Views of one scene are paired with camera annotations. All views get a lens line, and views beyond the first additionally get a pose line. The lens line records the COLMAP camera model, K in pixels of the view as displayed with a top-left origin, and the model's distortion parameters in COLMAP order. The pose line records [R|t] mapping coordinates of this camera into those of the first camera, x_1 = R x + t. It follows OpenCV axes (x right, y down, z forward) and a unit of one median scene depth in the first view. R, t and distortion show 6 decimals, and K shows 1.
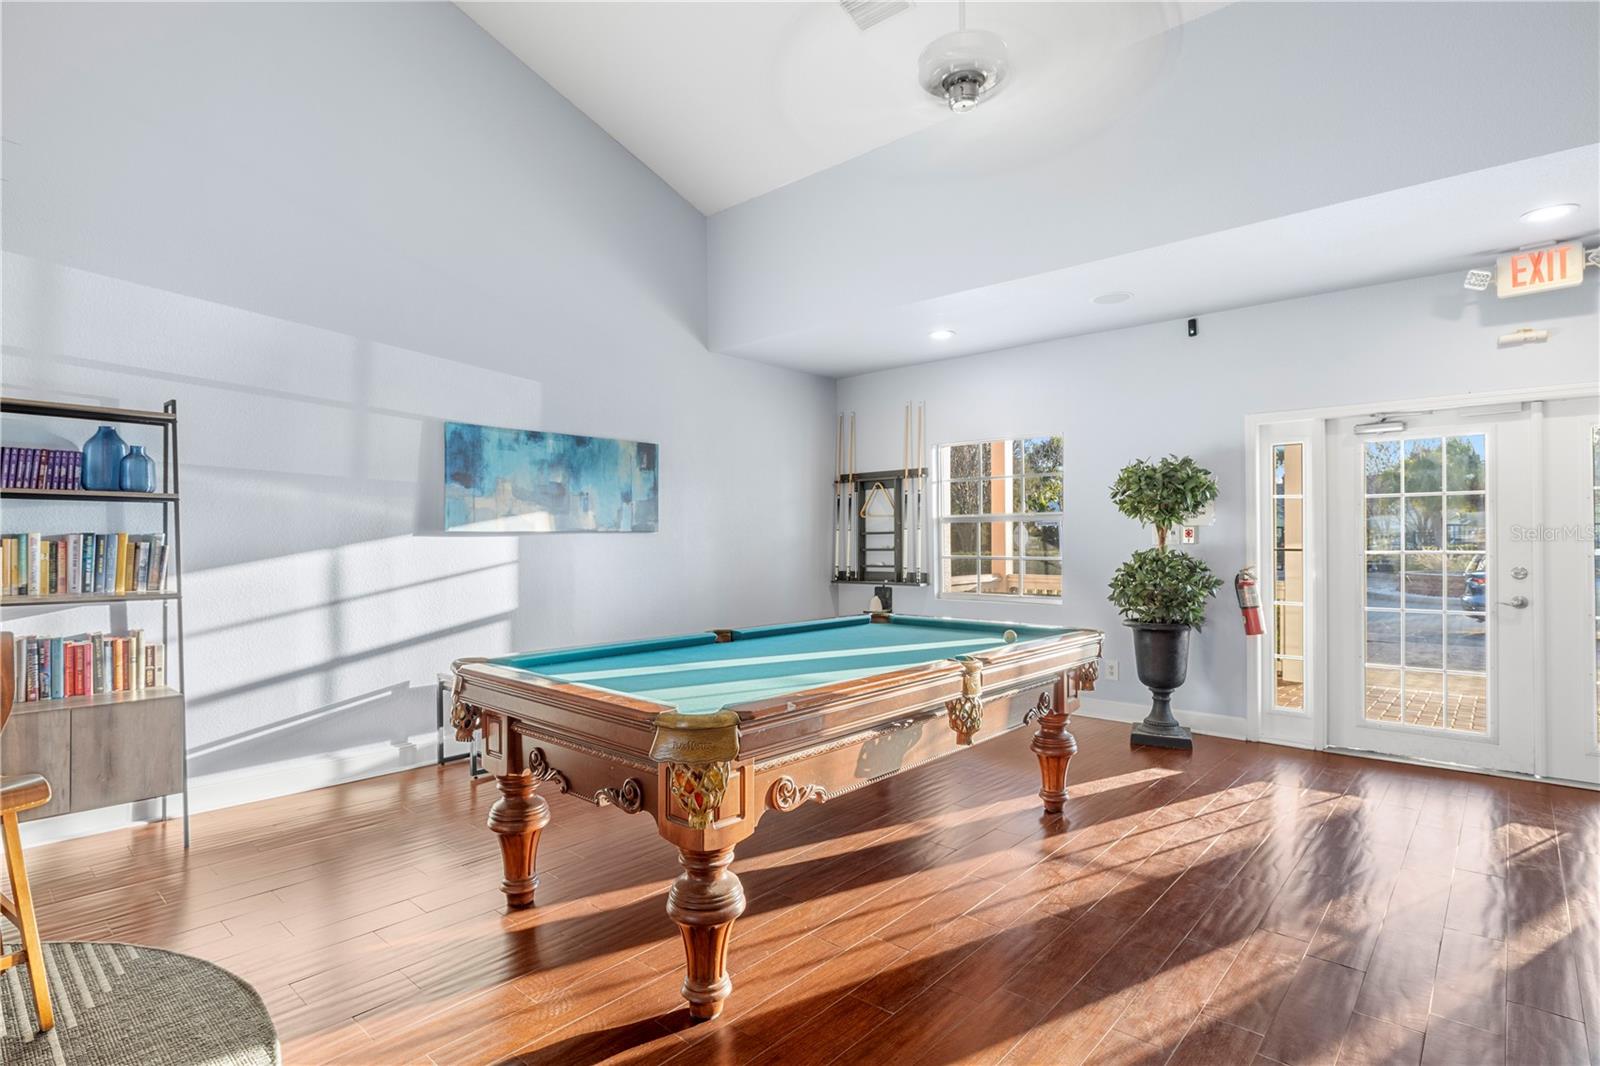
lens RADIAL K [[802.0, 0, 800.0], [0, 802.0, 533.0], [0, 0, 1]] dist [-0.001097, -0.000373]
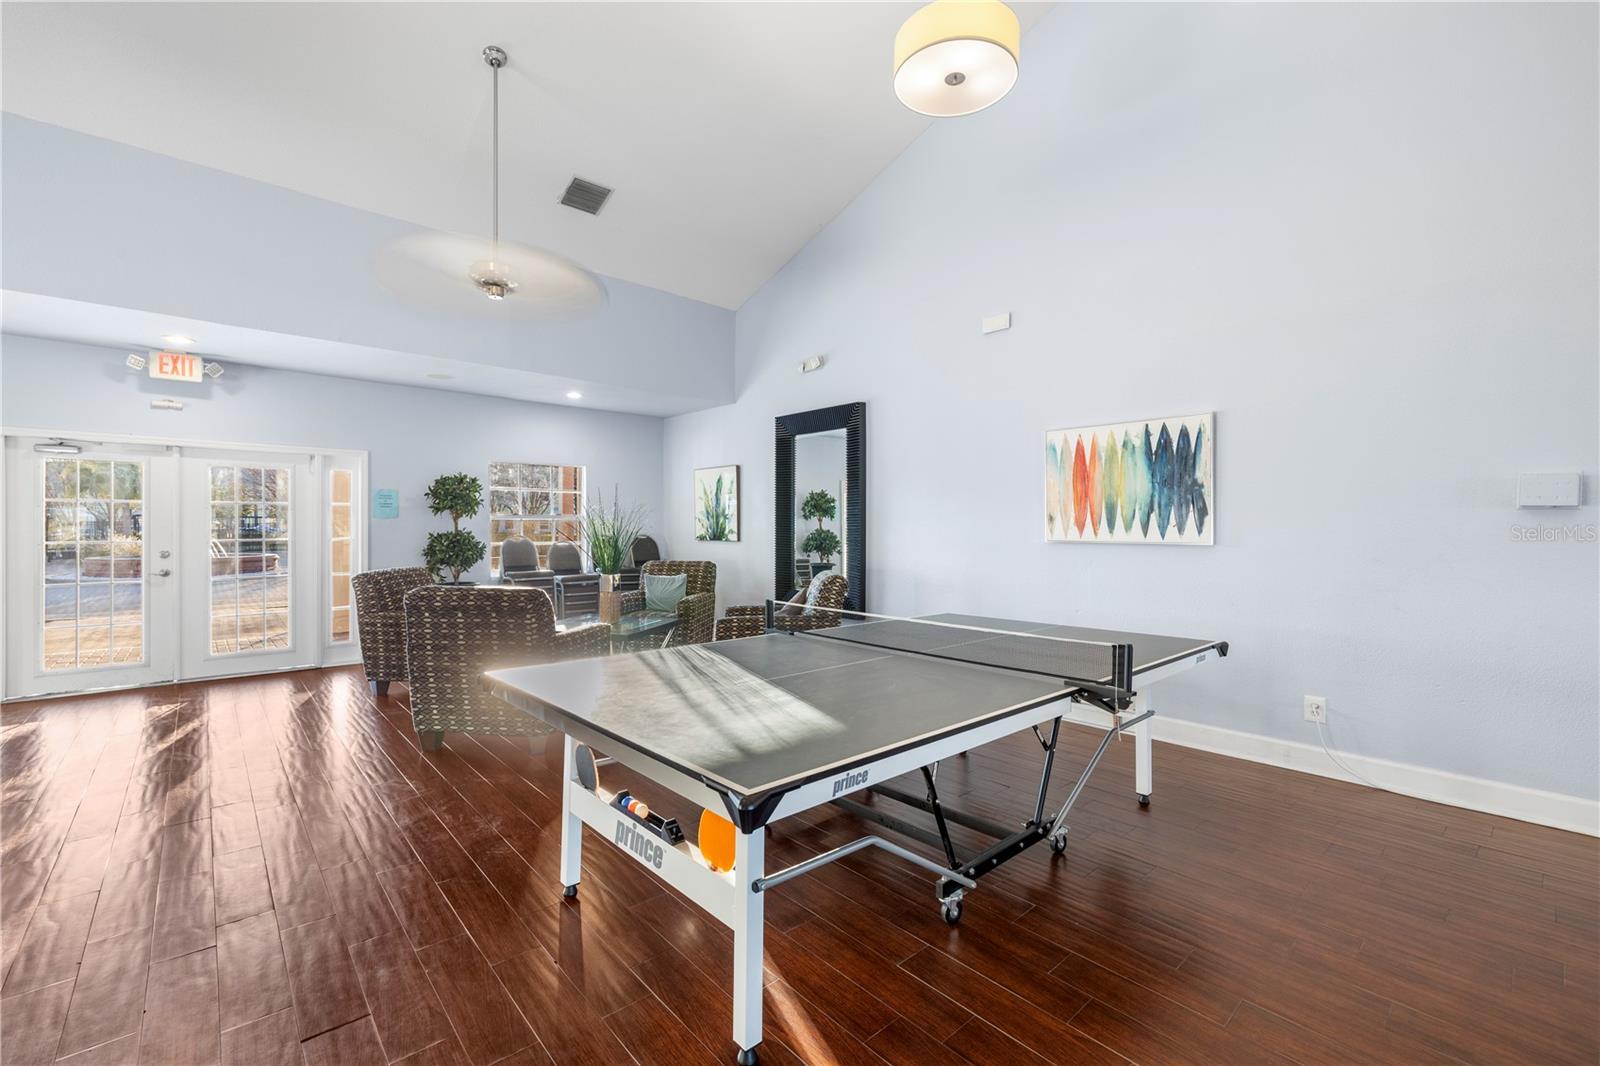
lens RADIAL K [[670.0, 0, 800.0], [0, 670.0, 533.0], [0, 0, 1]] dist [-0.002077, -0.000388]
pose [[0.112120, -0.001658, 0.993693, -0.266883], [-0.010102, 0.999945, 0.002808, -0.008017], [-0.993643, -0.010354, 0.112098, -0.389016]]
